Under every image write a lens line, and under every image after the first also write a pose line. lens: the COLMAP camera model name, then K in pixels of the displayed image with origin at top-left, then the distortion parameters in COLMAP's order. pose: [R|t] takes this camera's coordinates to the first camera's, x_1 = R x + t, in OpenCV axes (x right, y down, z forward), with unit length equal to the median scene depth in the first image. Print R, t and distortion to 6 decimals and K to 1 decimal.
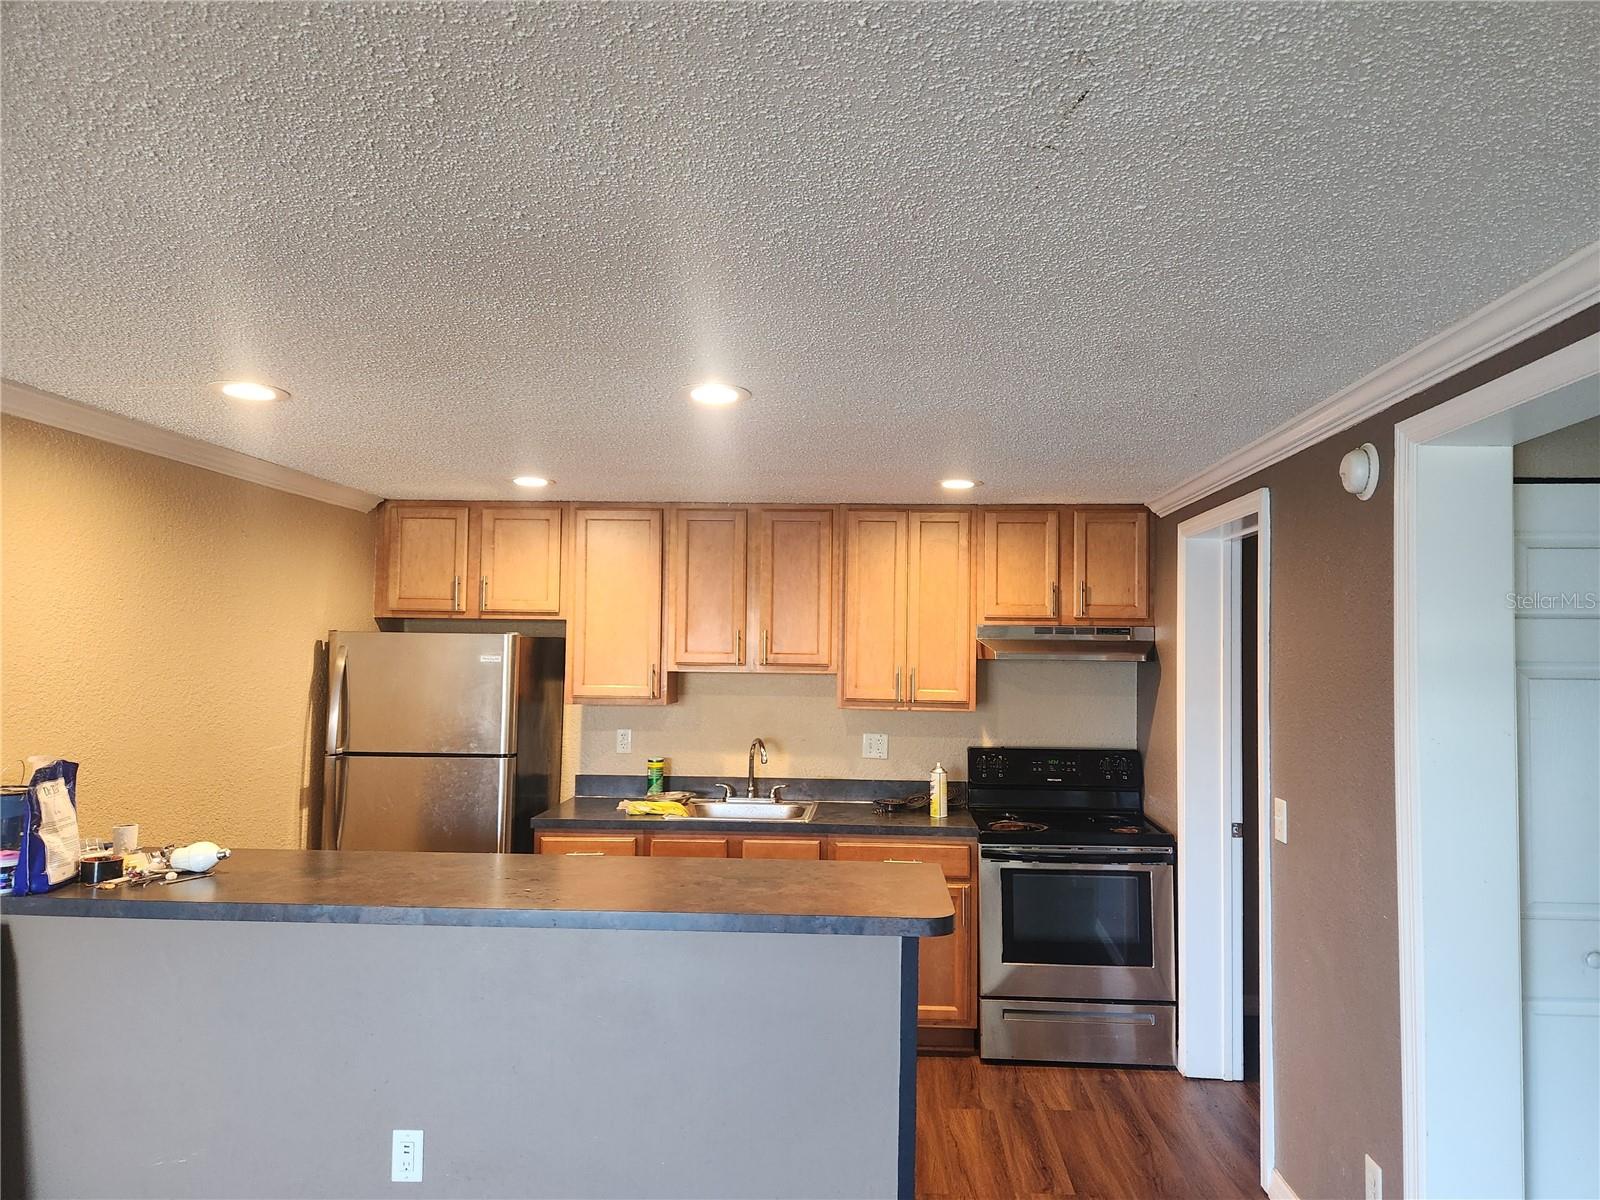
lens RADIAL K [[1105.7, 0, 802.6], [0, 1105.7, 592.1], [0, 0, 1]] dist [0.071208, -0.065642]
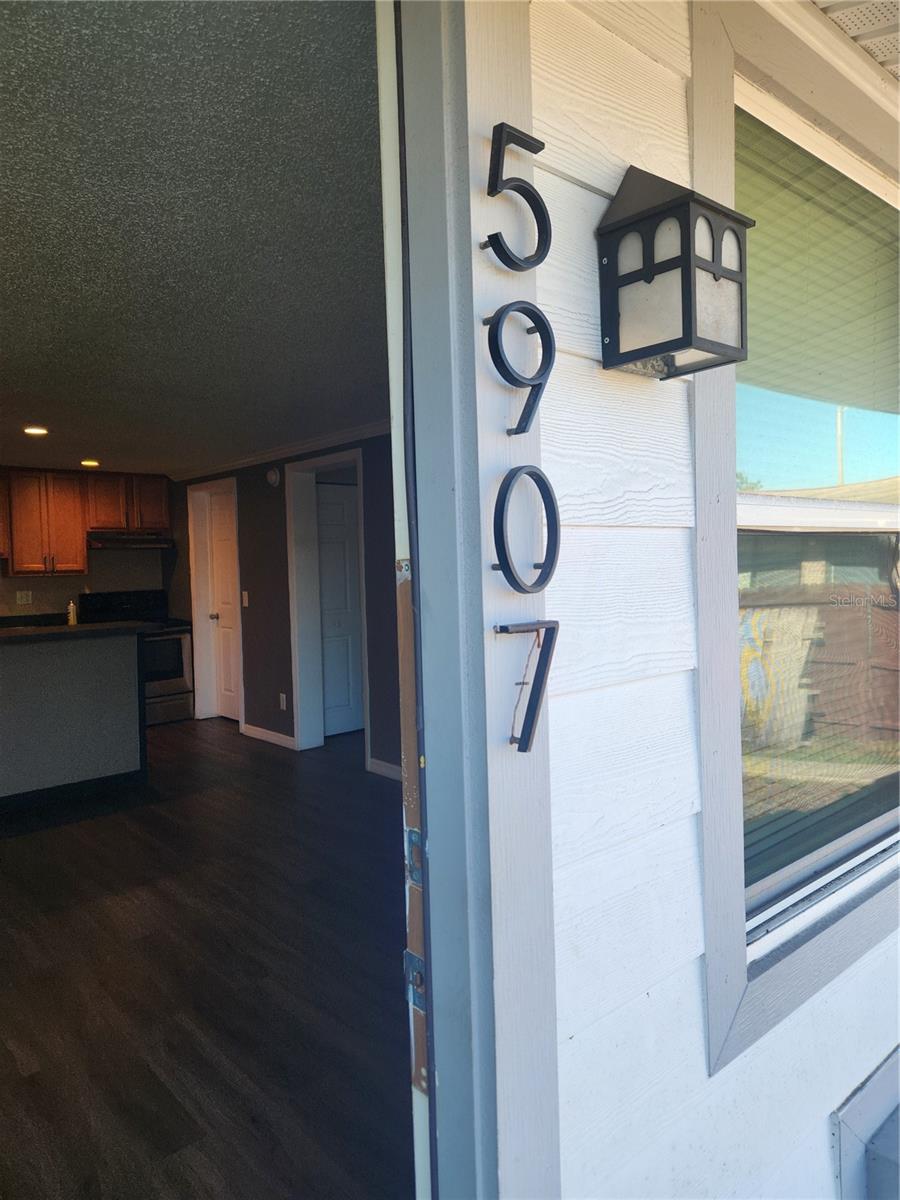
lens RADIAL K [[829.3, 0, 452.6], [0, 829.3, 620.0], [0, 0, 1]] dist [0.071208, -0.065642]
pose [[0.730328, -0.081445, 0.678224, -0.406476], [-0.004100, 0.992326, 0.123579, -0.002160], [-0.683085, -0.093034, 0.724389, -0.574673]]
